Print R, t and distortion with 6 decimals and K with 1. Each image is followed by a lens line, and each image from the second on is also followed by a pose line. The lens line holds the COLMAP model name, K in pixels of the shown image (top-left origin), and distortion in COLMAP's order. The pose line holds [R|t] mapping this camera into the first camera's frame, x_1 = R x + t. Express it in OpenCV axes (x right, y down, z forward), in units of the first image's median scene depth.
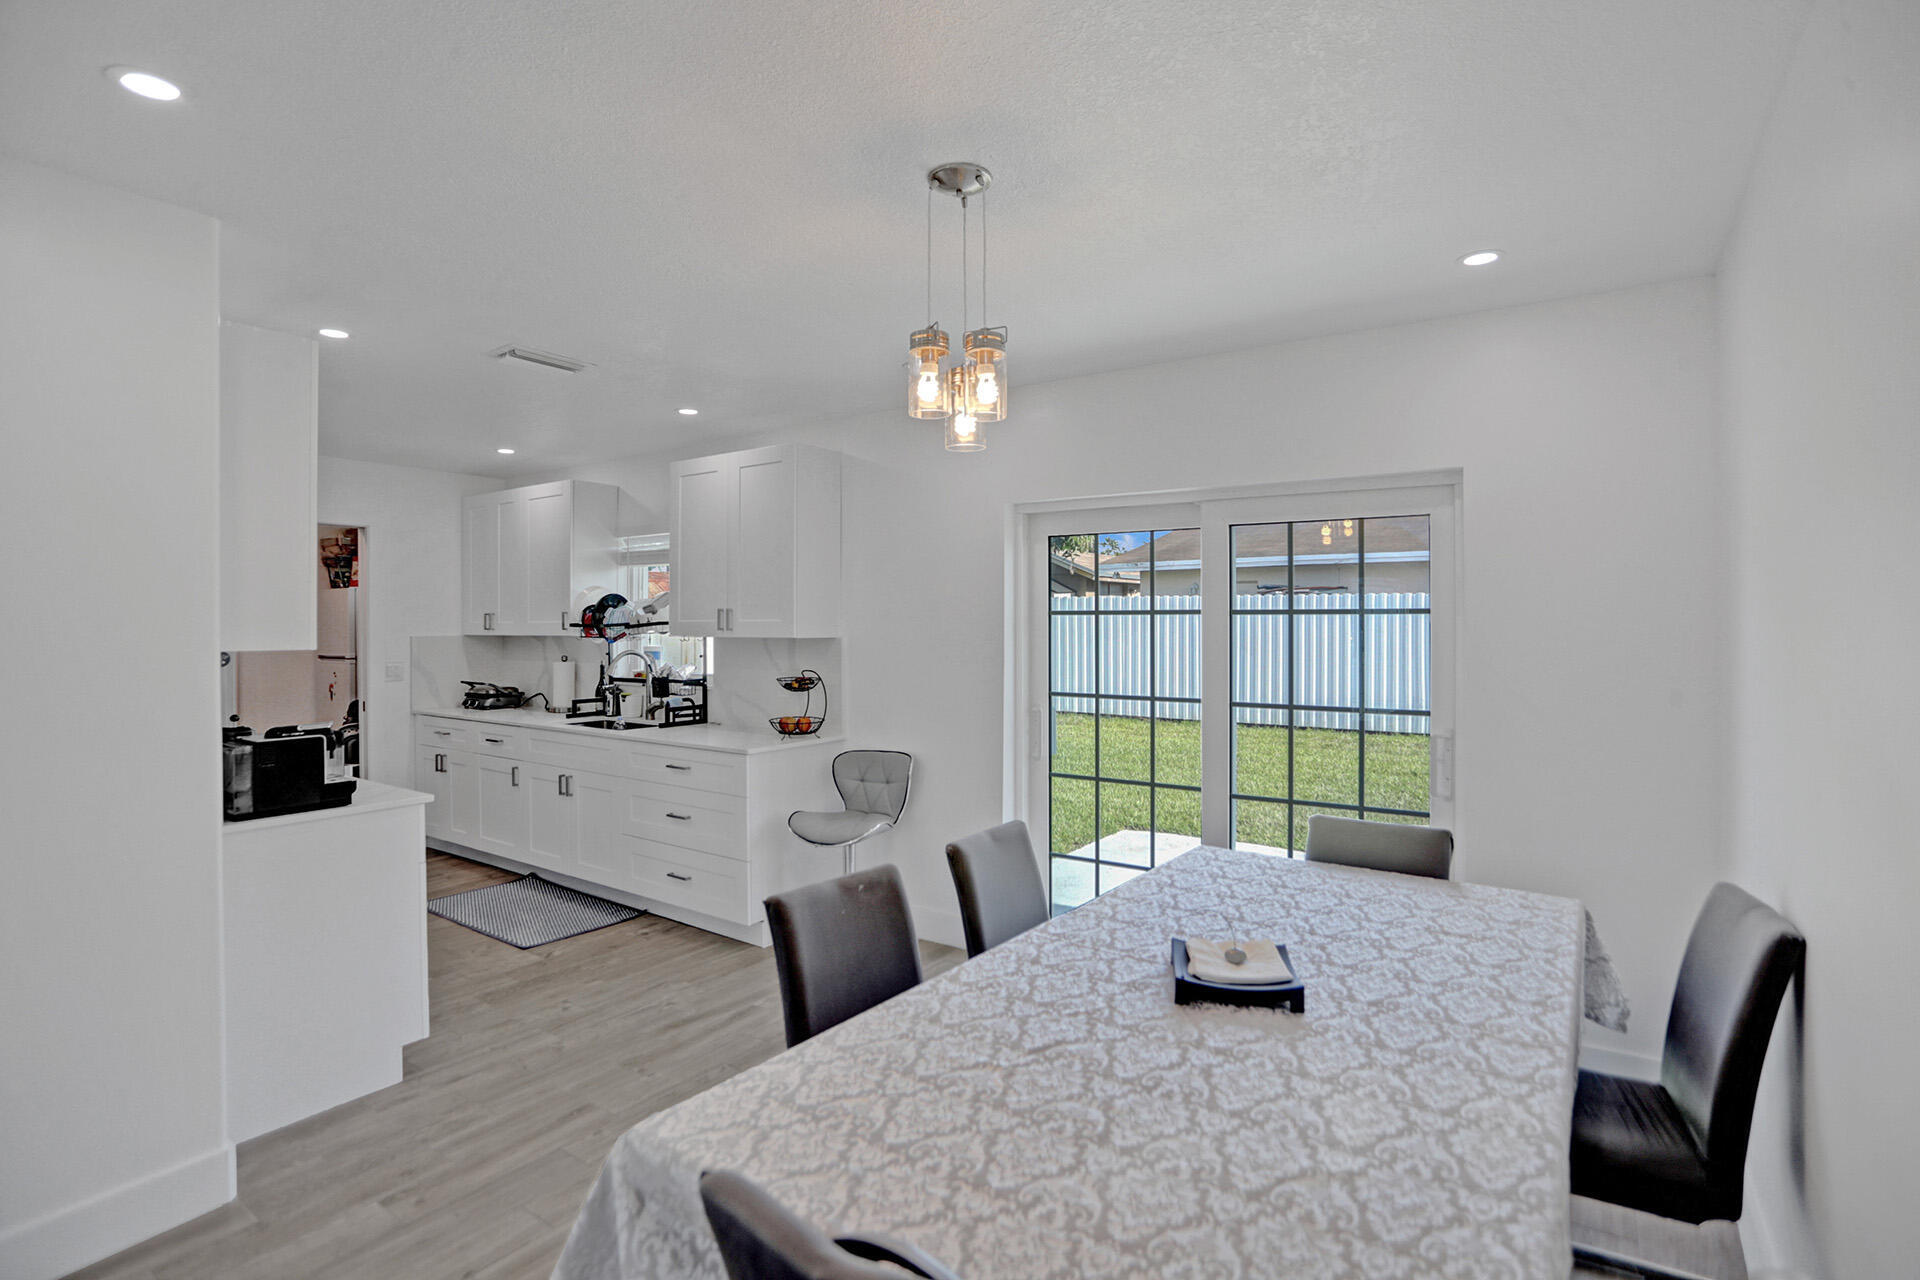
lens RADIAL K [[926.9, 0, 959.1], [0, 926.9, 622.9], [0, 0, 1]] dist [-0.079154, 0.033816]
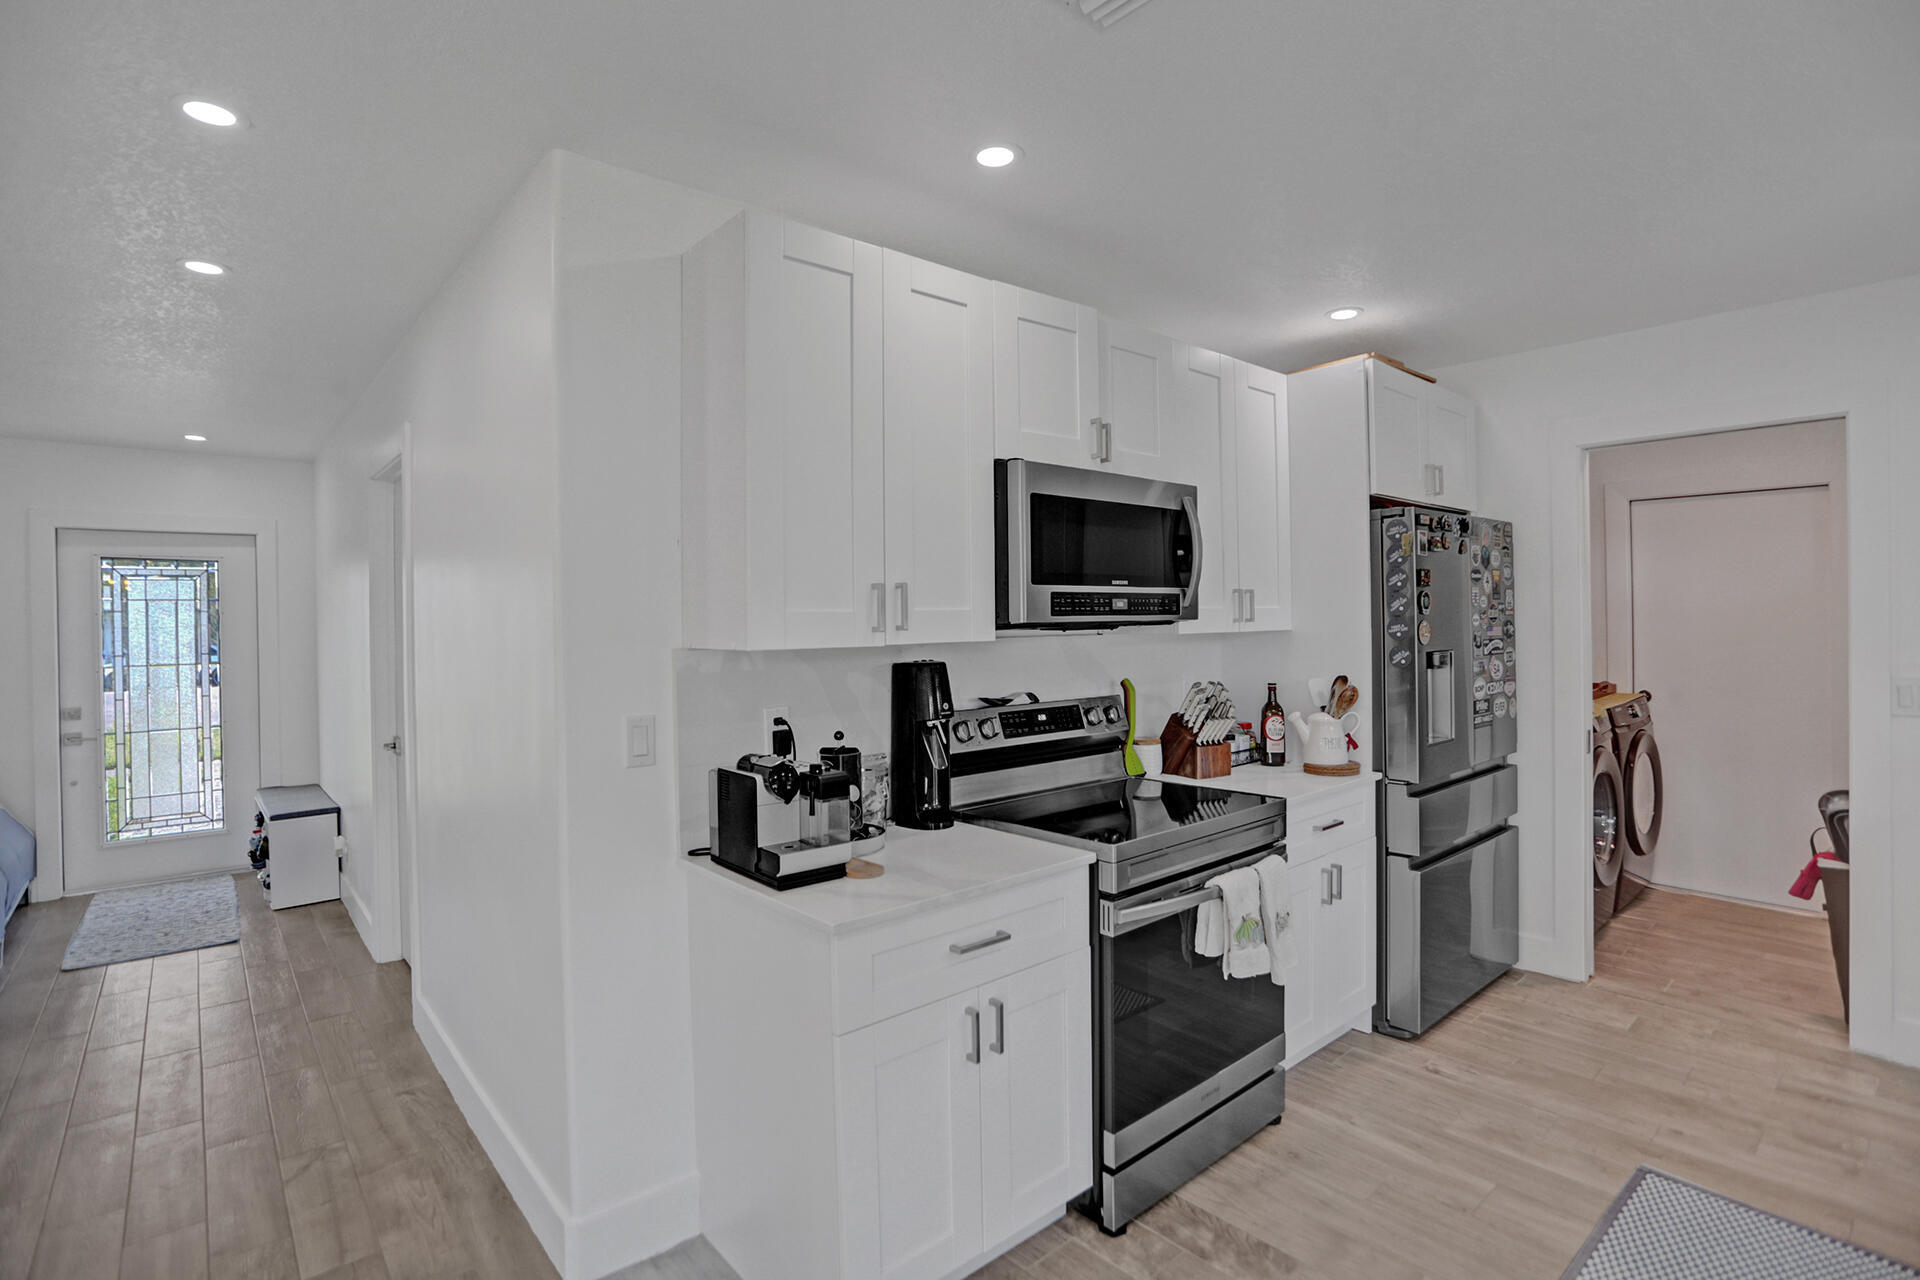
lens RADIAL K [[926.9, 0, 959.1], [0, 926.9, 622.9], [0, 0, 1]] dist [-0.079154, 0.033816]
pose [[-0.257261, 0.012275, -0.966264, -0.037955], [0.013424, 0.999868, 0.009127, 0.002308], [0.966249, -0.010623, -0.257391, 0.700038]]
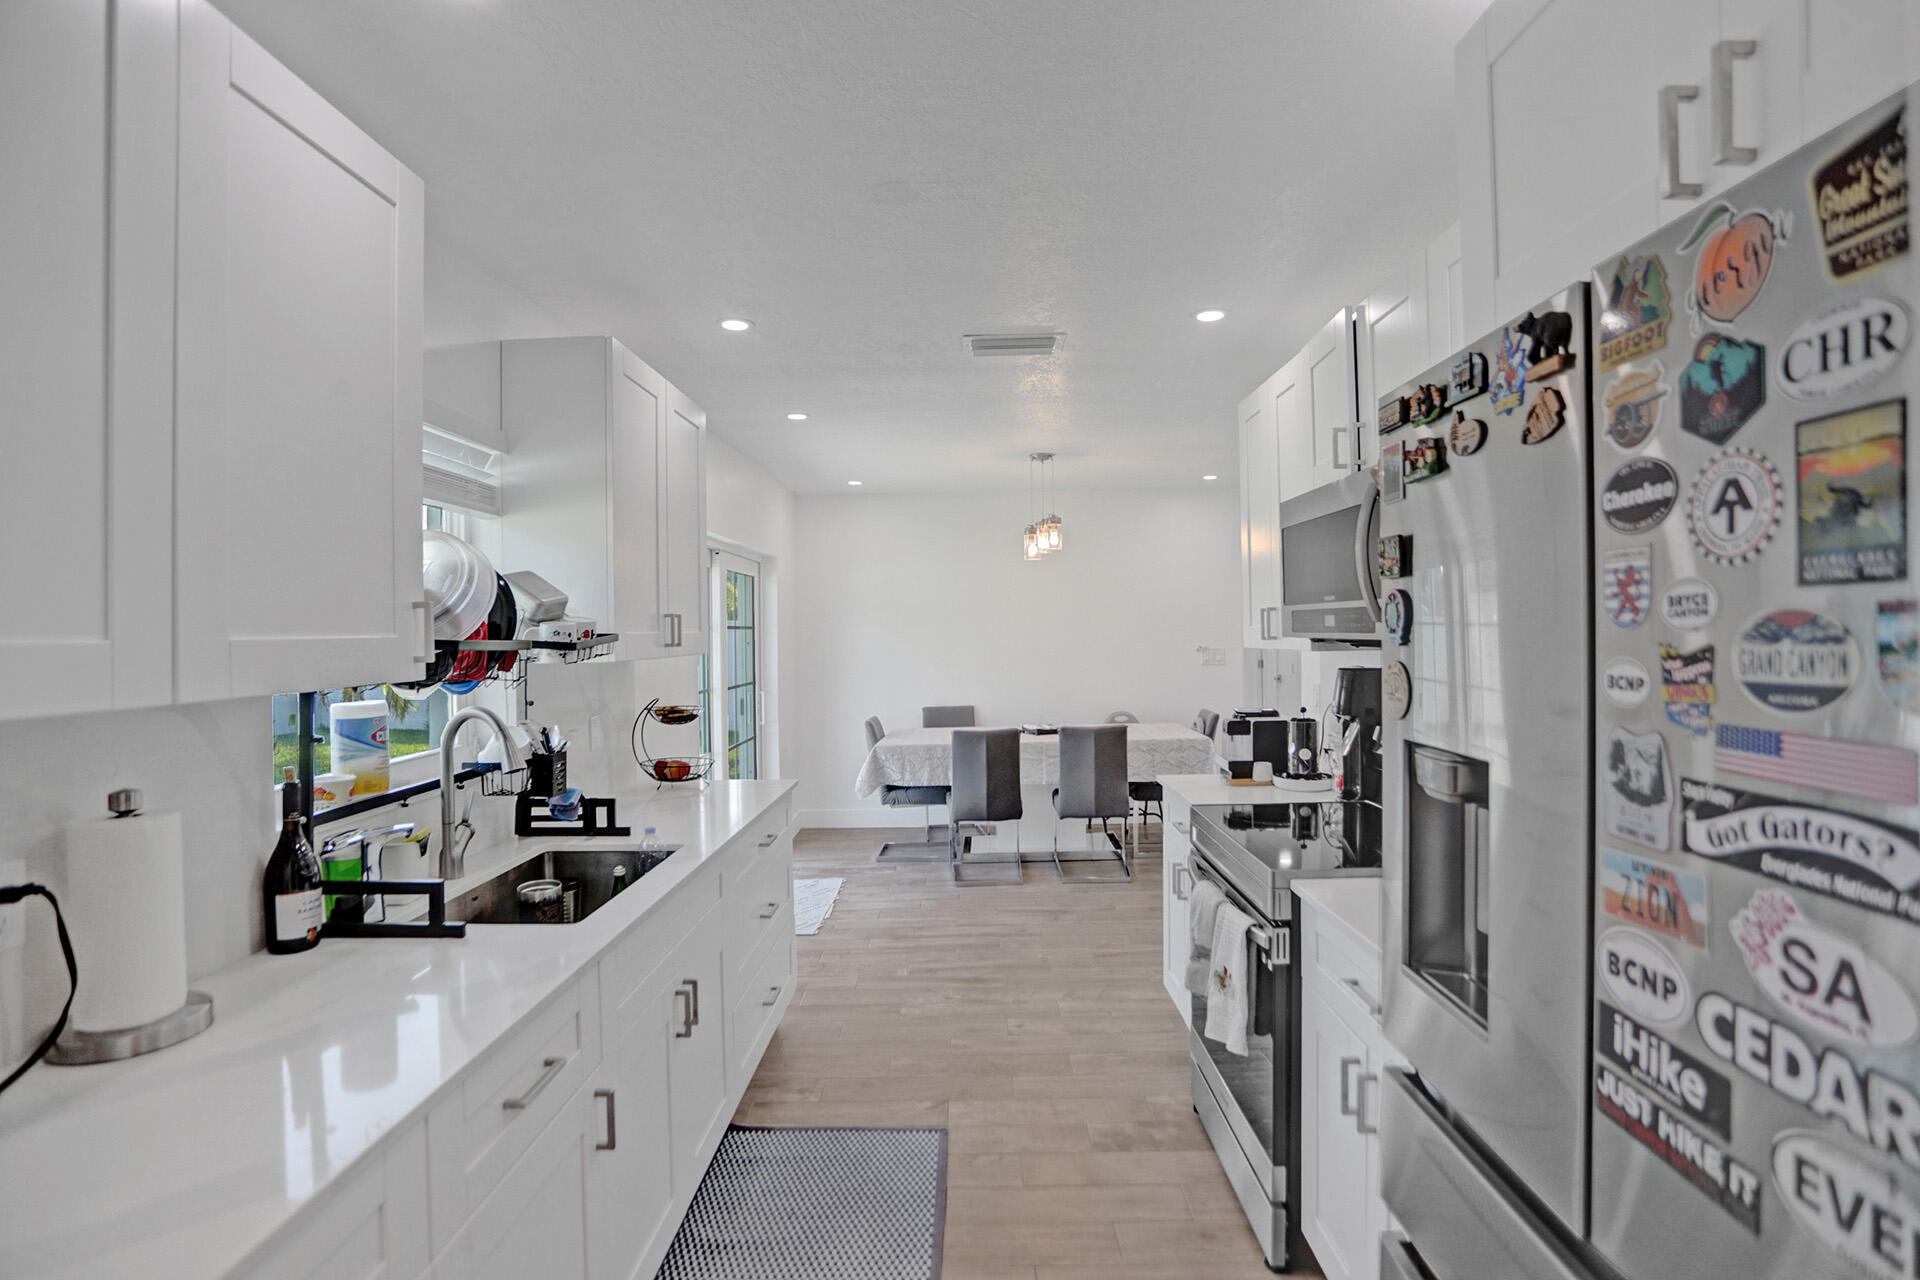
lens RADIAL K [[926.9, 0, 959.1], [0, 926.9, 622.9], [0, 0, 1]] dist [-0.079154, 0.033816]
pose [[-0.555297, 0.022651, 0.831344, -0.827843], [0.017619, 0.999725, -0.015471, 0.003539], [-0.831466, 0.006057, -0.555543, 1.077773]]
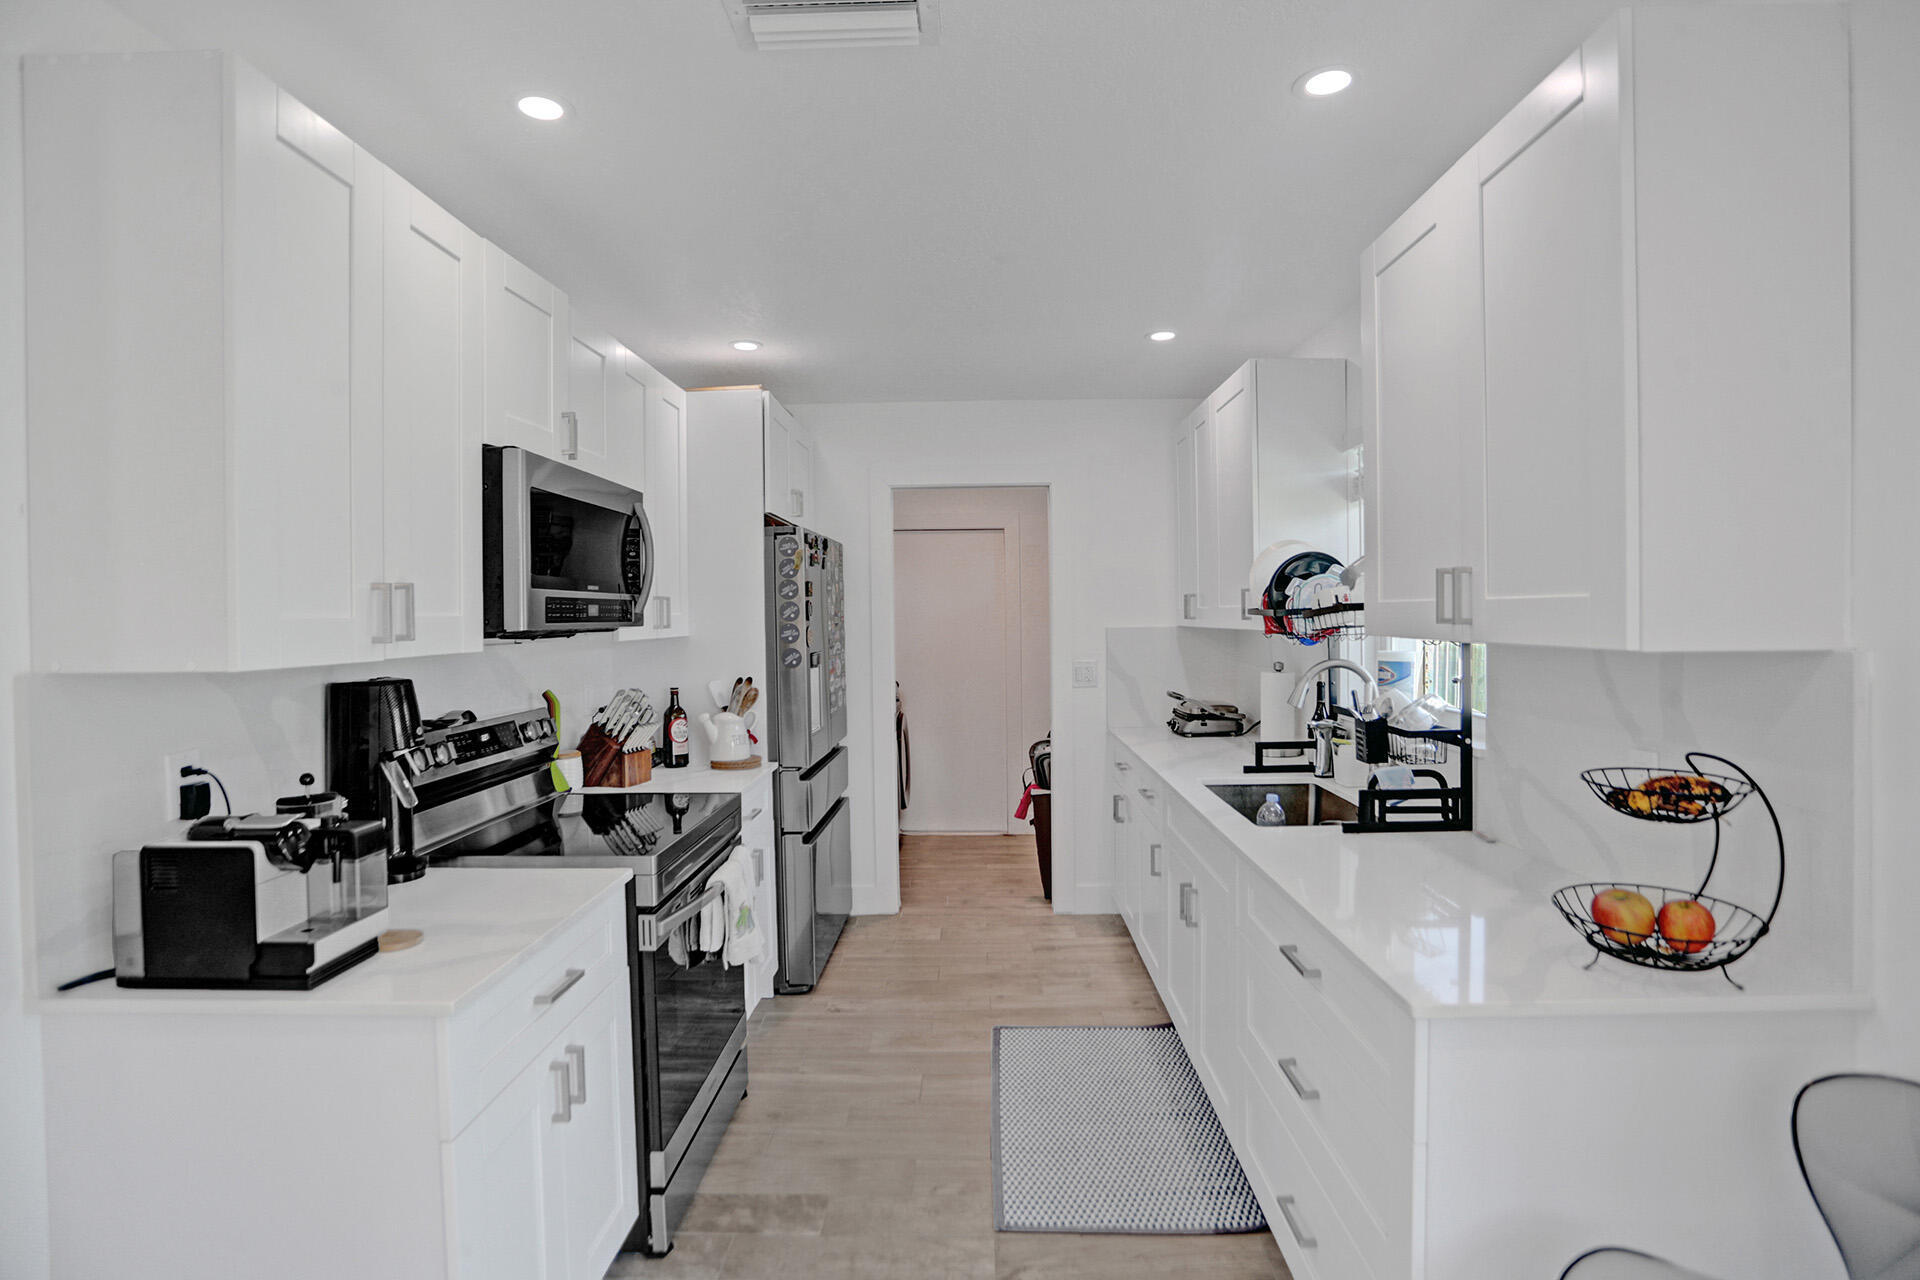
lens RADIAL K [[926.9, 0, 959.1], [0, 926.9, 622.9], [0, 0, 1]] dist [-0.079154, 0.033816]
pose [[0.544166, 0.003877, -0.838969, -0.043384], [0.010882, 0.999873, 0.011678, 0.000825], [0.838907, -0.015485, 0.544054, 0.557687]]
